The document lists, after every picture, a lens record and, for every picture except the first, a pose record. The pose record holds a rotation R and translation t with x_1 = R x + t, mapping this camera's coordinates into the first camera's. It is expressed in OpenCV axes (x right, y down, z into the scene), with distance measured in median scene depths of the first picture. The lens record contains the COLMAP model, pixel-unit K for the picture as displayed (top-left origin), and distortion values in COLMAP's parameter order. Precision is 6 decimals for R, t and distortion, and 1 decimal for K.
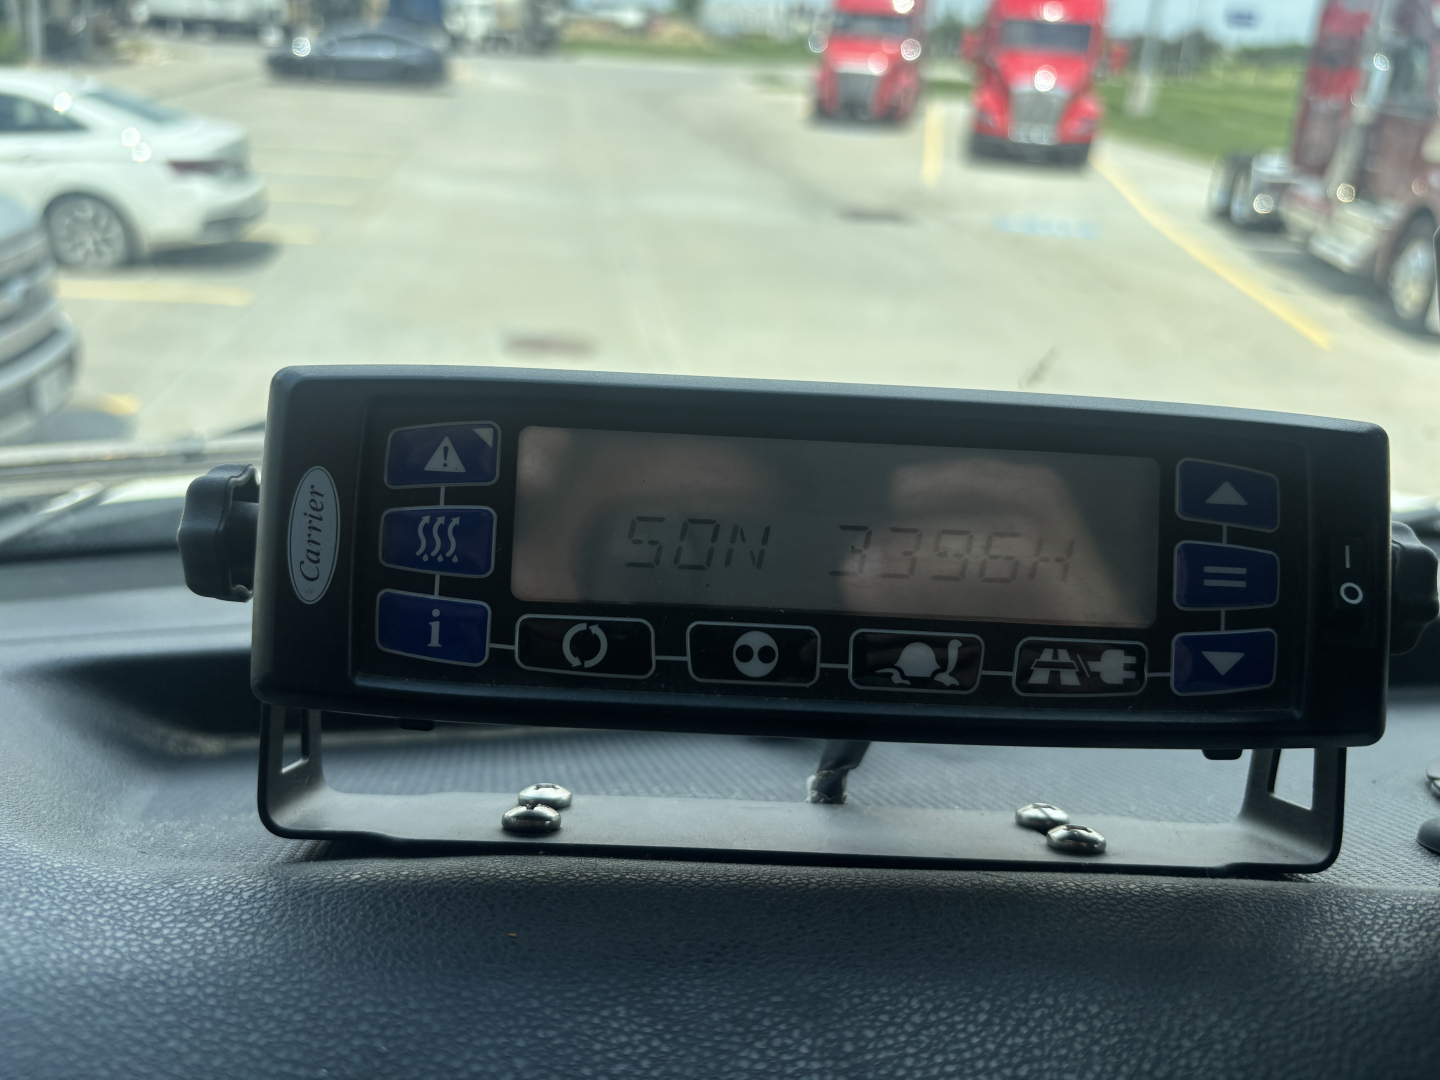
lens RADIAL K [[1085.9, 0, 724.4], [0, 1085.9, 542.6], [0, 0, 1]] dist [0.038139, -0.053524]
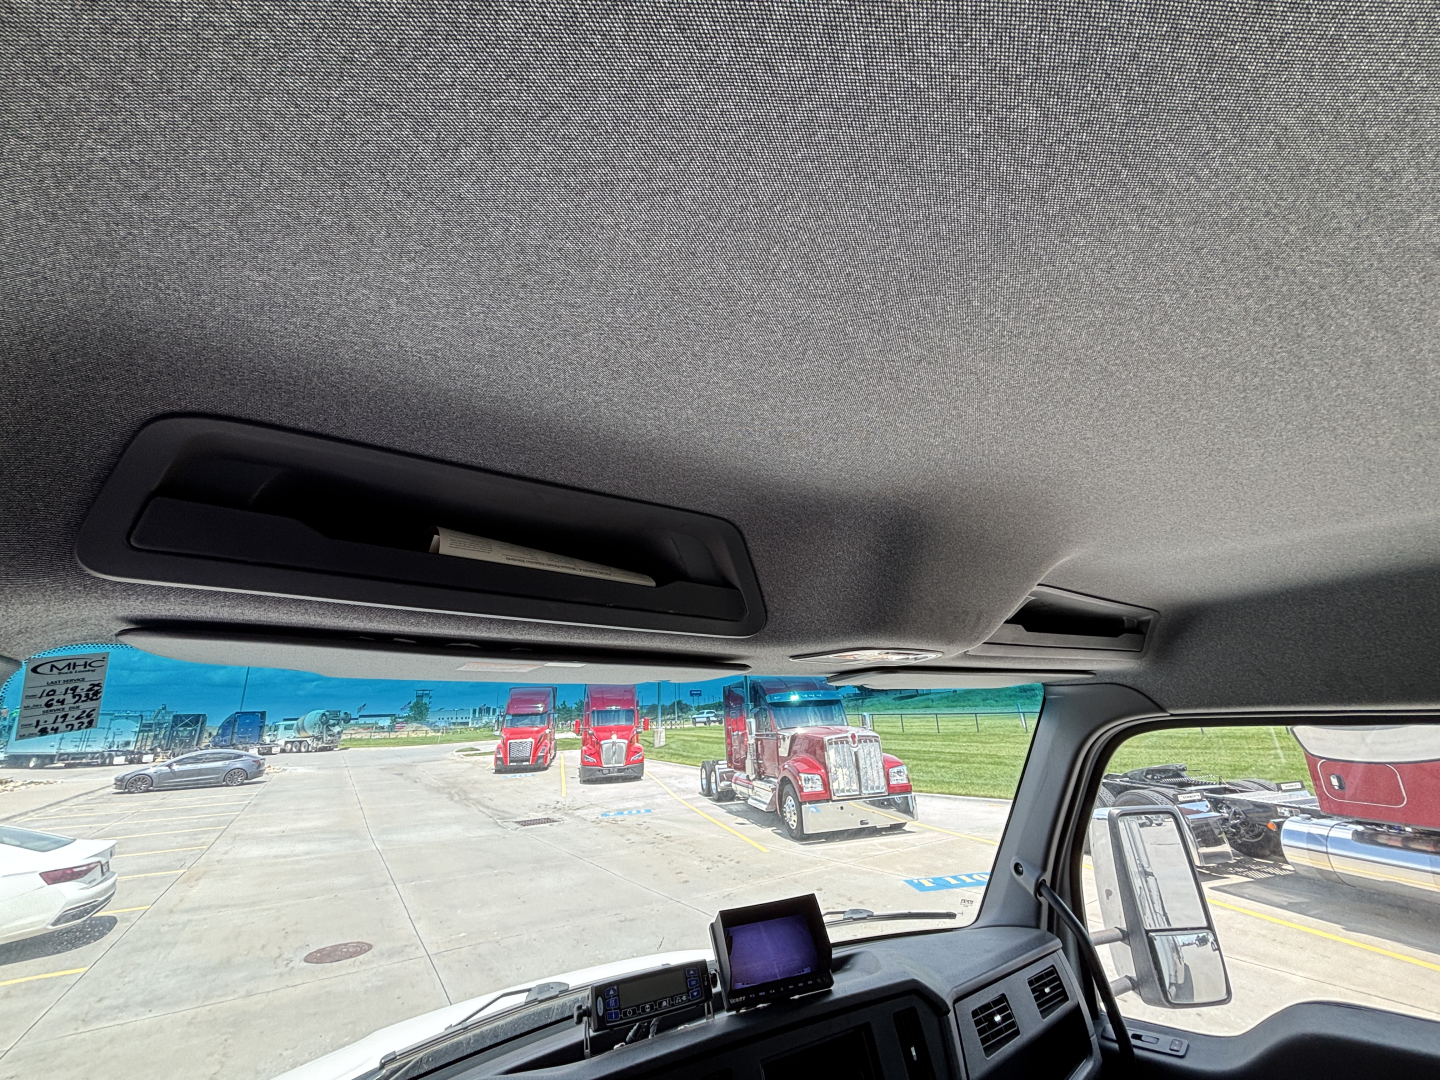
lens RADIAL K [[588.4, 0, 715.1], [0, 588.4, 547.0], [0, 0, 1]] dist [0.011292, -0.000078]
pose [[0.903637, 0.032614, 0.427056, -1.701187], [0.248115, 0.772885, -0.584027, 0.157904], [-0.349113, 0.633707, 0.690316, -5.052036]]
